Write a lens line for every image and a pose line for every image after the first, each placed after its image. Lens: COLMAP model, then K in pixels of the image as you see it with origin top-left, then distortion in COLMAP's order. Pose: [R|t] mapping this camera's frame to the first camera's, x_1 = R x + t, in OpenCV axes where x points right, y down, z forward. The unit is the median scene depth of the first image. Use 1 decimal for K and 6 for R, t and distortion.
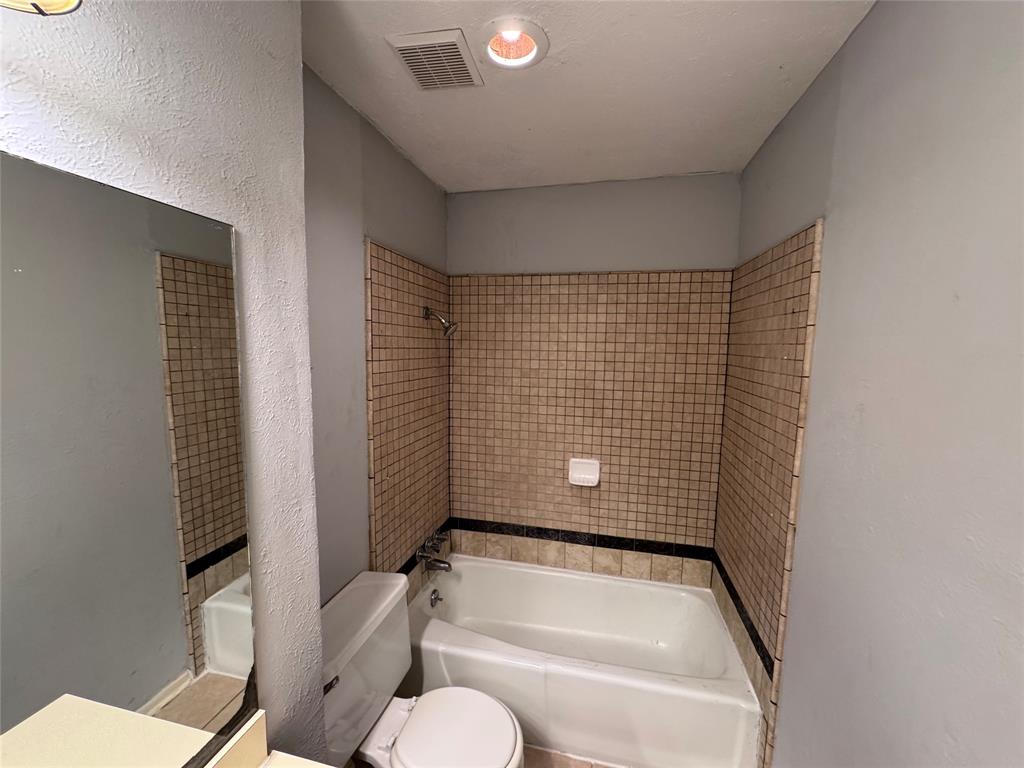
lens RADIAL K [[409.3, 0, 512.5], [0, 409.3, 385.8], [0, 0, 1]] dist [-0.002961, 0.000402]
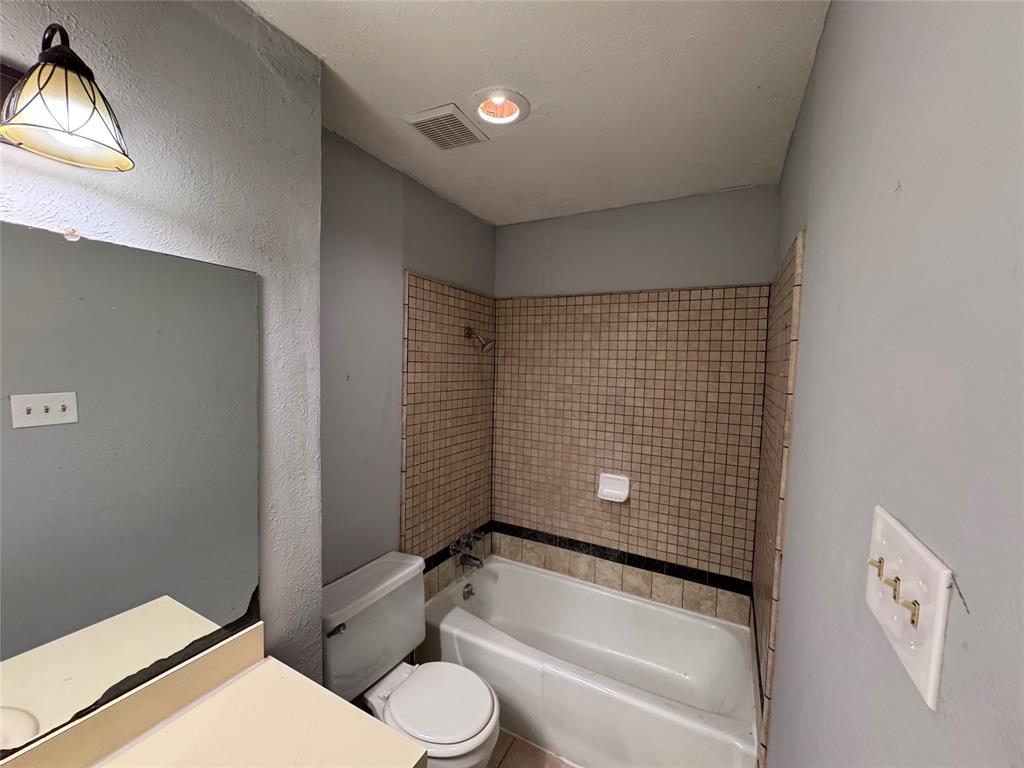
lens RADIAL K [[409.3, 0, 512.6], [0, 409.3, 385.8], [0, 0, 1]] dist [-0.002961, 0.000402]
pose [[0.966239, 0.024327, -0.256498, 0.208299], [-0.036881, 0.998339, -0.044250, 0.015859], [0.254995, 0.052216, 0.965531, -0.056624]]
